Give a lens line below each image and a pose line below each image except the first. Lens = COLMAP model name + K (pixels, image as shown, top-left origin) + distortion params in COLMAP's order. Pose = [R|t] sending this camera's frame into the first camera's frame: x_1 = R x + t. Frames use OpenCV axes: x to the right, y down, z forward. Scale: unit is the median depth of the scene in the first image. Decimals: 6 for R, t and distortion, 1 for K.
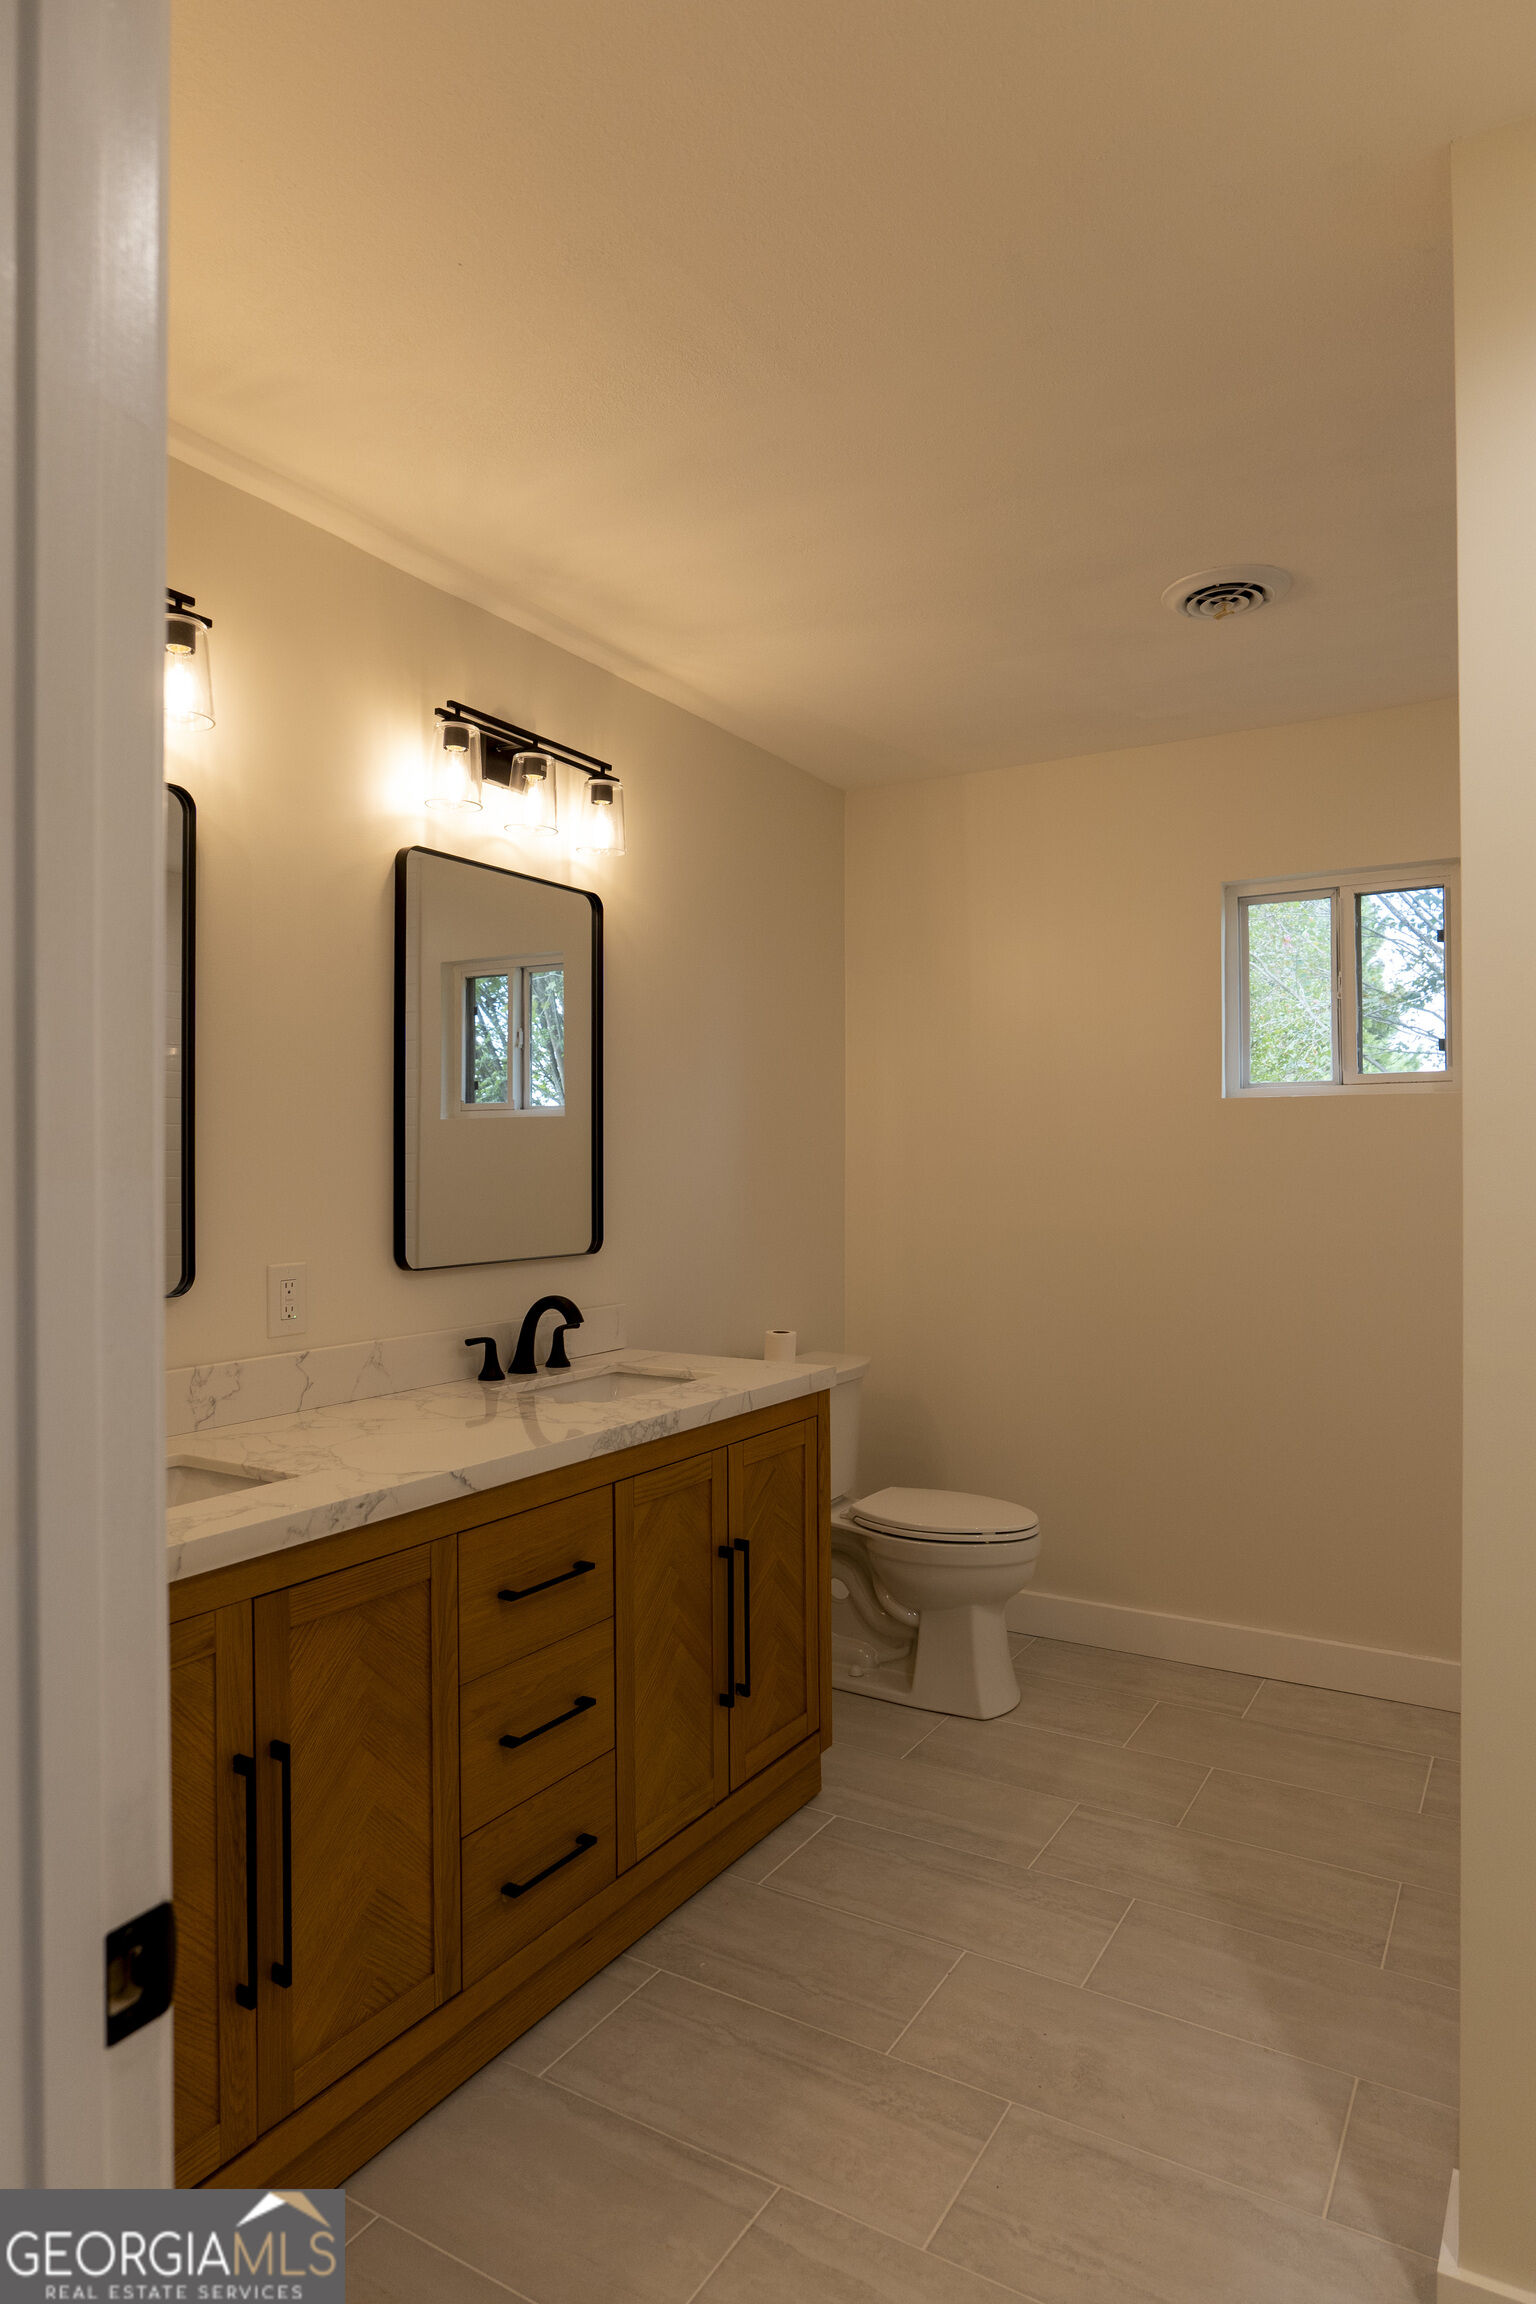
lens RADIAL K [[1347.3, 0, 758.4], [0, 1347.3, 1164.8], [0, 0, 1]] dist [-0.011314, 0.001682]
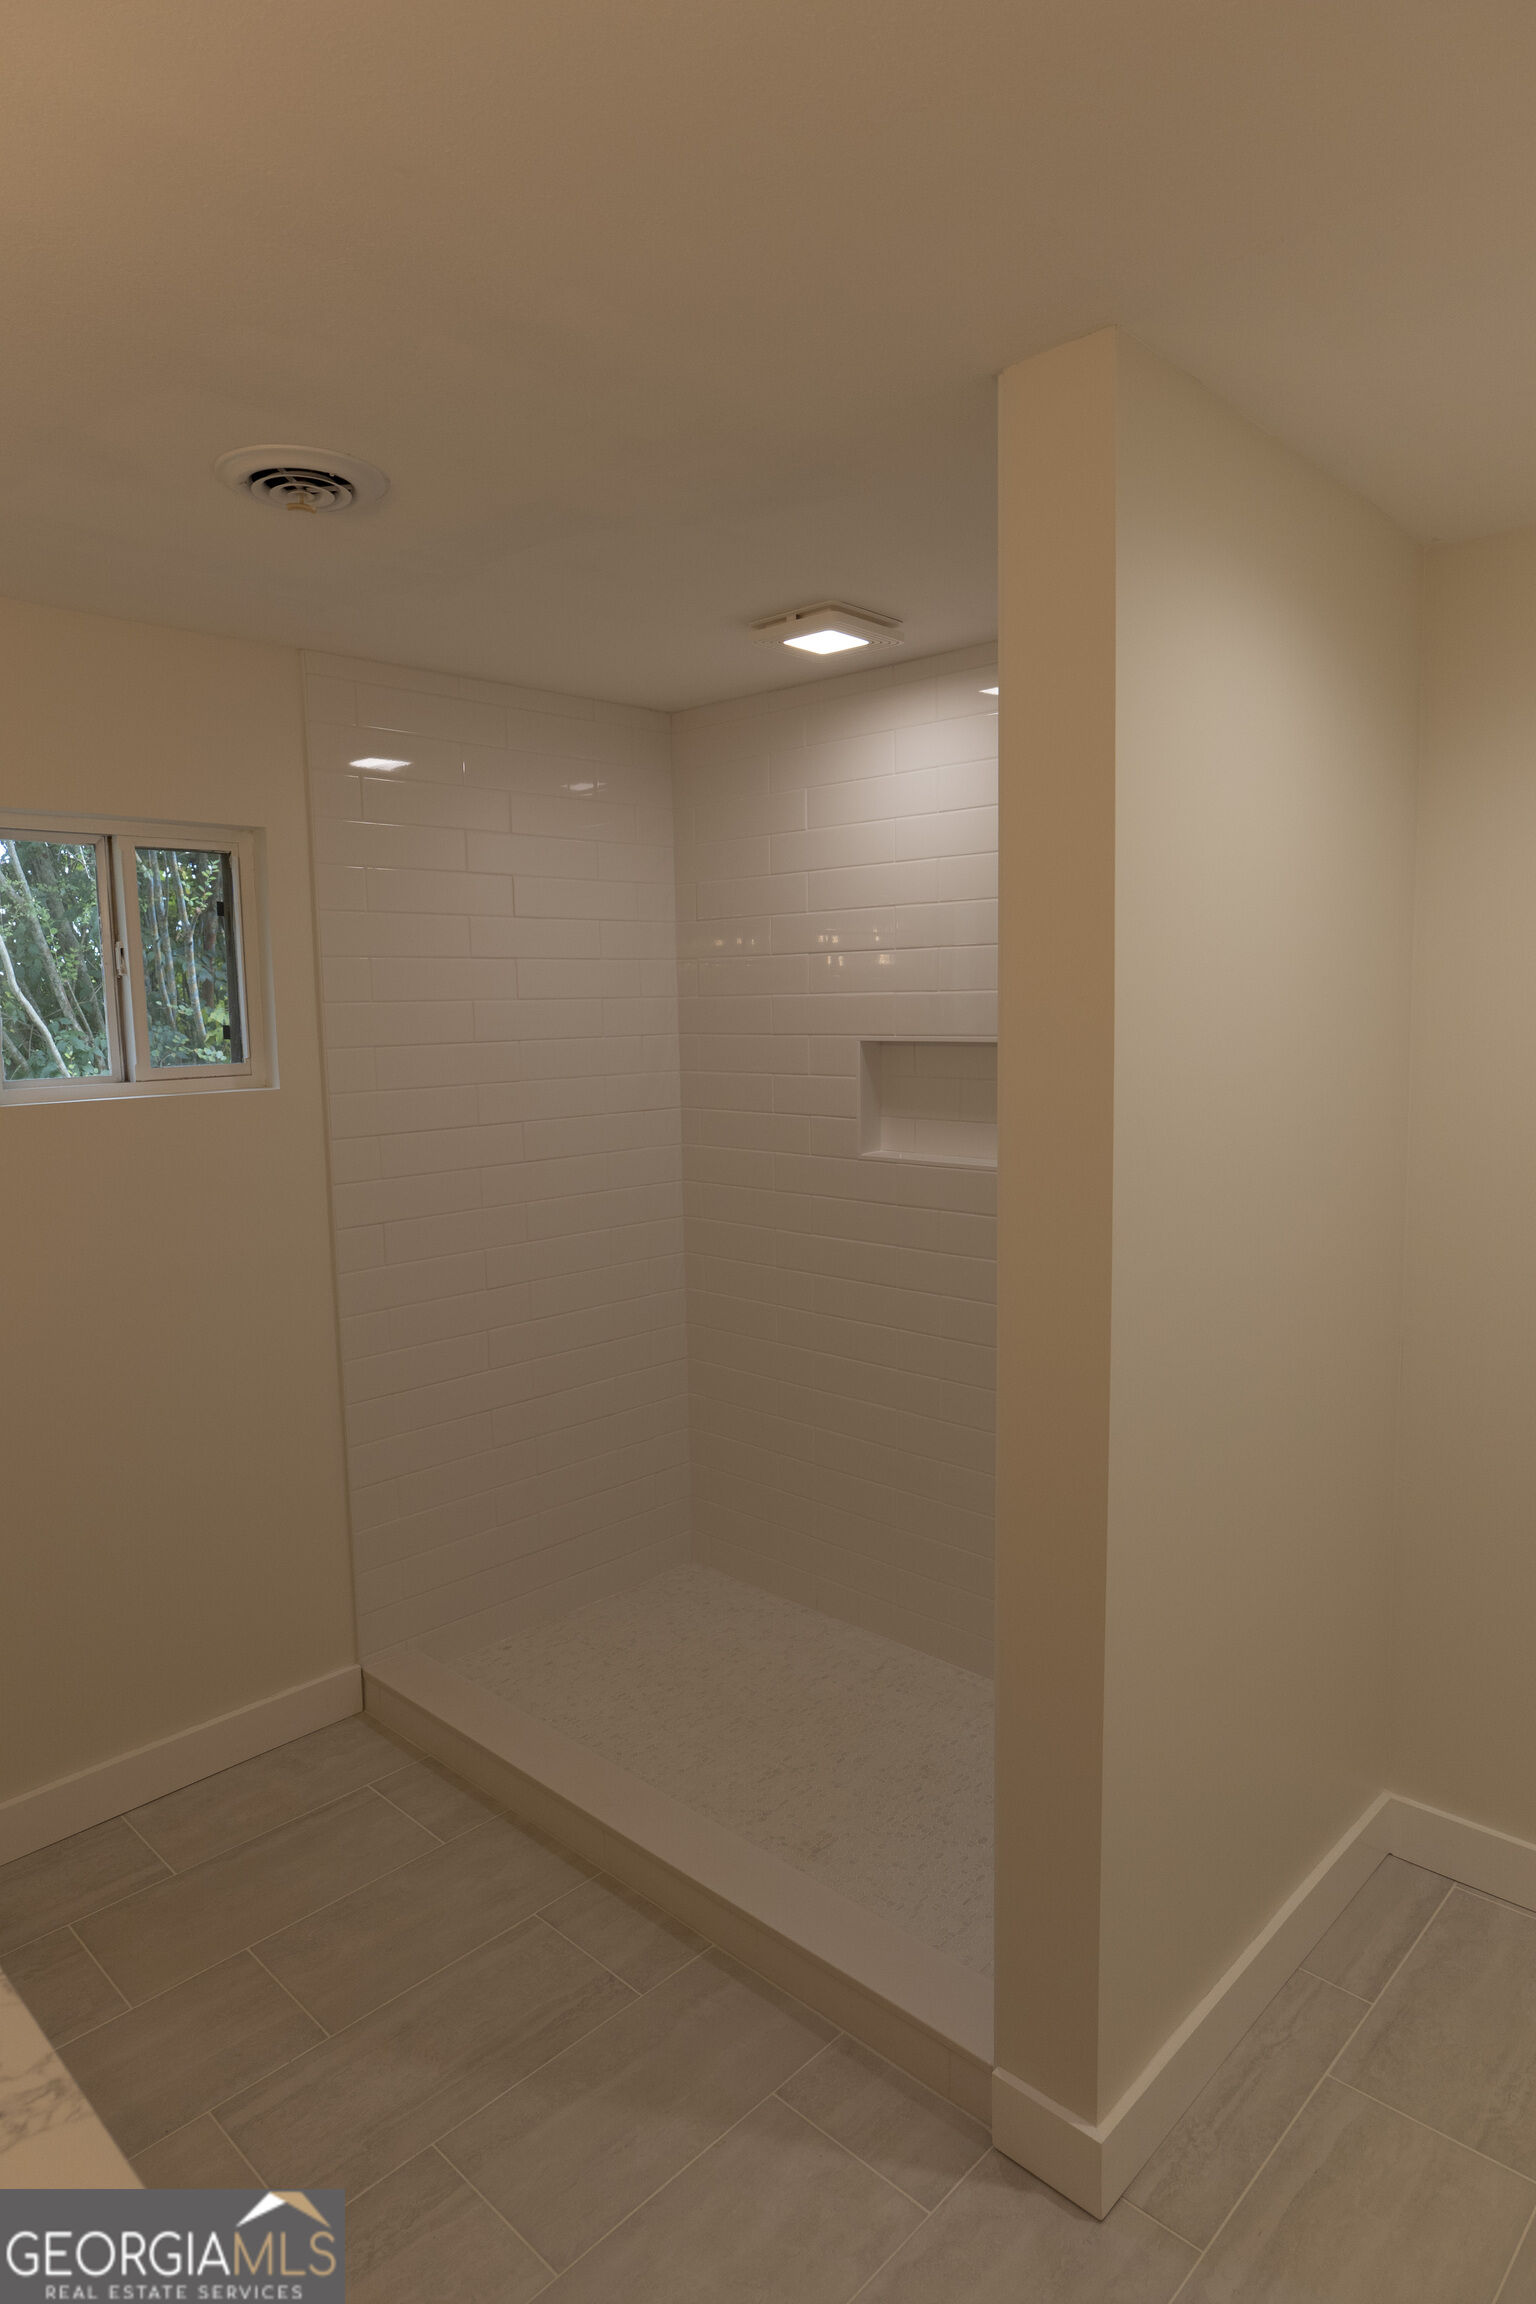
lens RADIAL K [[1347.3, 0, 758.4], [0, 1347.3, 1164.8], [0, 0, 1]] dist [-0.011314, 0.001682]
pose [[0.217642, -0.122094, 0.968362, -0.368366], [0.024759, 0.992516, 0.119574, -0.128716], [-0.975715, -0.002048, 0.219036, 0.589025]]
